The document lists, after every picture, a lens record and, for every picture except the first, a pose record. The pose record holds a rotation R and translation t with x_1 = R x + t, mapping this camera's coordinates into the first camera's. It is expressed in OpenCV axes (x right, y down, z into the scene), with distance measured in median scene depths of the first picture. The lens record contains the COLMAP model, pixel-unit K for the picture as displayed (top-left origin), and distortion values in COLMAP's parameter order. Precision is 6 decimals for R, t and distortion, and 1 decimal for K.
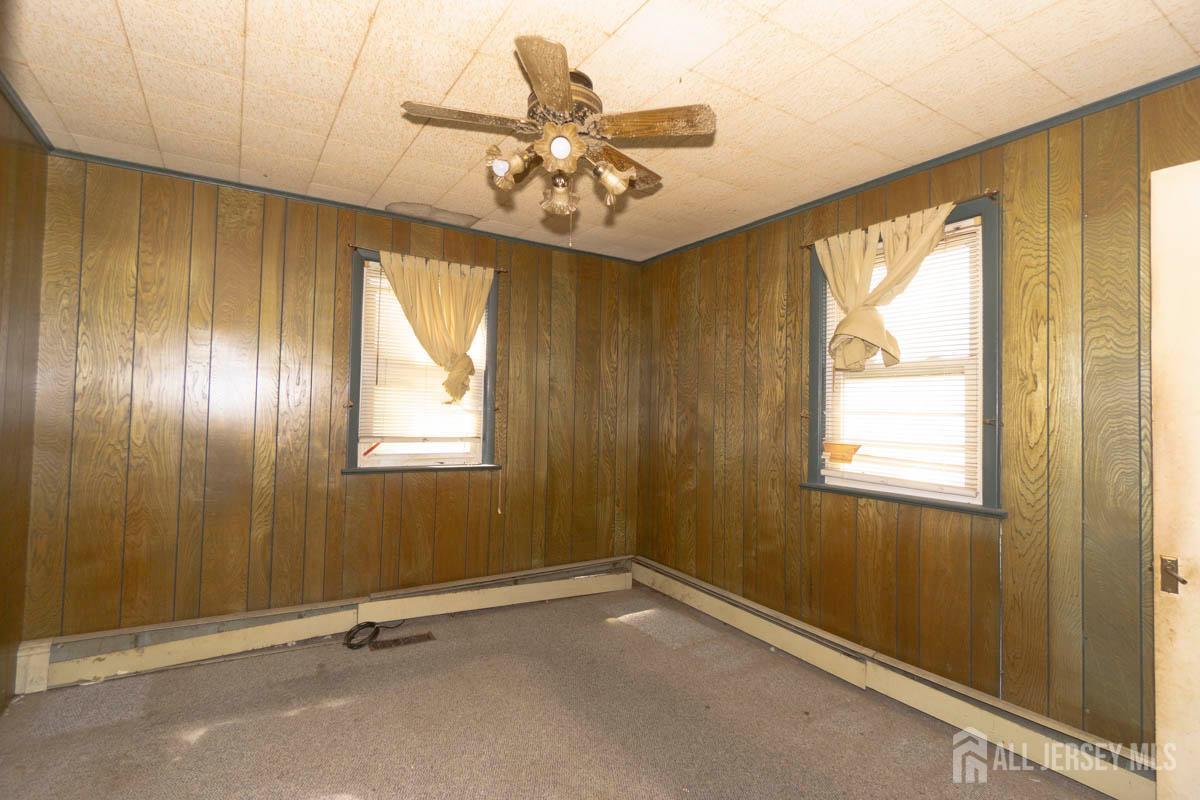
lens RADIAL K [[614.2, 0, 602.8], [0, 614.2, 393.3], [0, 0, 1]] dist [0.000669, 0.000546]
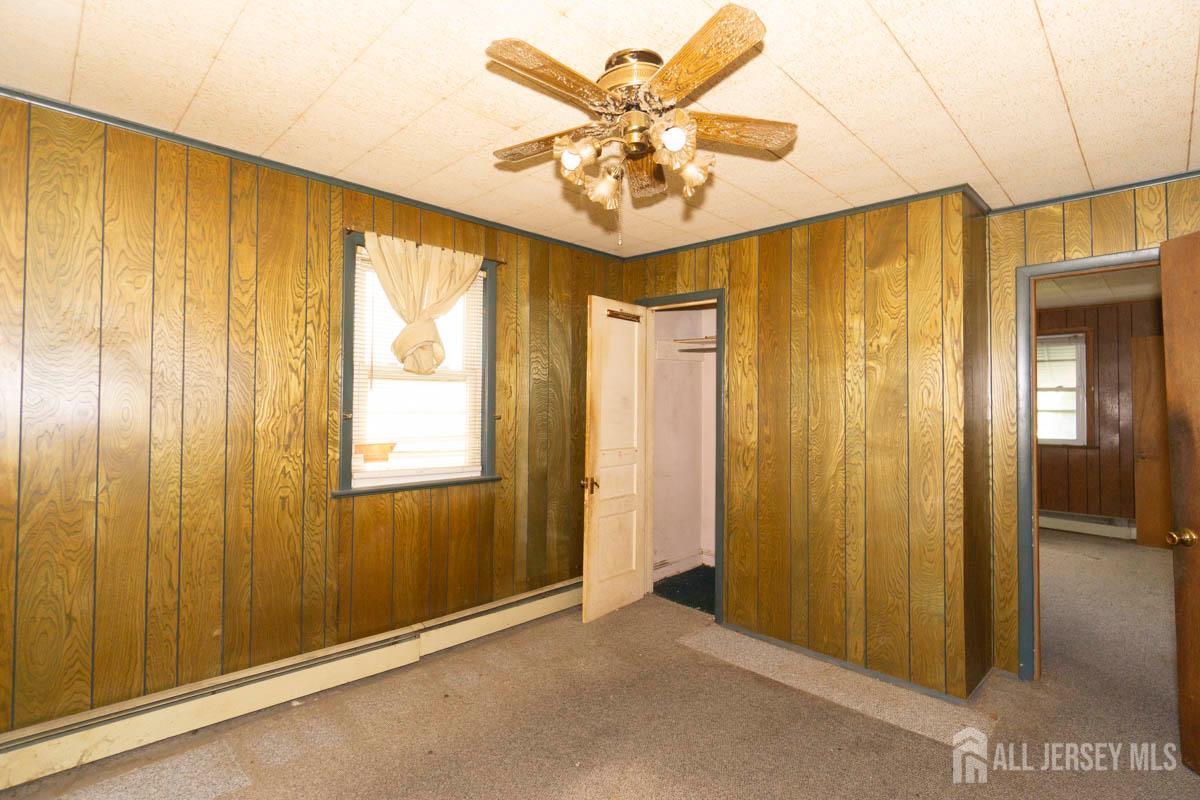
lens RADIAL K [[571.8, 0, 596.1], [0, 571.8, 394.0], [0, 0, 1]] dist [-0.001476, -0.000320]
pose [[-0.243689, -0.003912, 0.969845, -0.617023], [-0.042087, 0.999092, -0.006545, -0.008298], [-0.968940, -0.042413, -0.243633, 0.901615]]
